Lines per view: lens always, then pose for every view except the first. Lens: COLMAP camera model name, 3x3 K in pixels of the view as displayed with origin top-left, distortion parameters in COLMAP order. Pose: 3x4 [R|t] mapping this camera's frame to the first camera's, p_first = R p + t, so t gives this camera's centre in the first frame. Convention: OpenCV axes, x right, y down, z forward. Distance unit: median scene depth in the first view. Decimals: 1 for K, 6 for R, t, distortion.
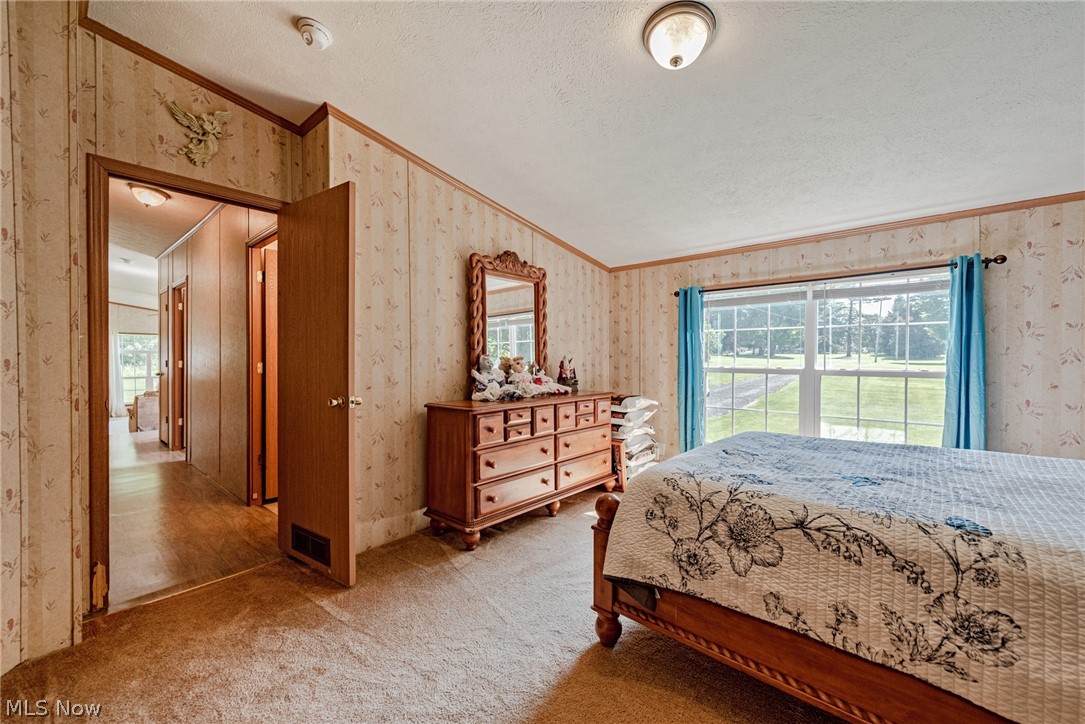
lens RADIAL K [[432.1, 0, 542.6], [0, 432.1, 363.7], [0, 0, 1]] dist [0.013982, -0.002132]
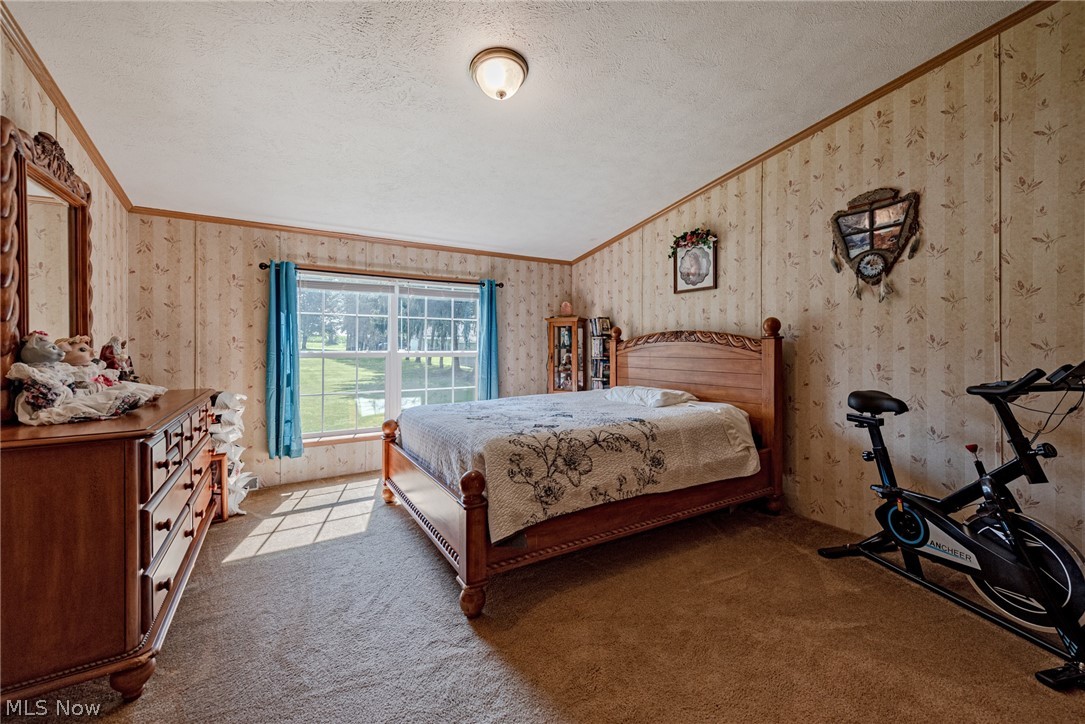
lens RADIAL K [[432.1, 0, 542.5], [0, 432.1, 350.5], [0, 0, 1]] dist [0.013982, -0.002132]
pose [[0.300503, -0.010955, 0.953718, -0.895064], [0.011123, 0.999906, 0.007980, 0.007813], [-0.953716, 0.008210, 0.300596, 0.601315]]
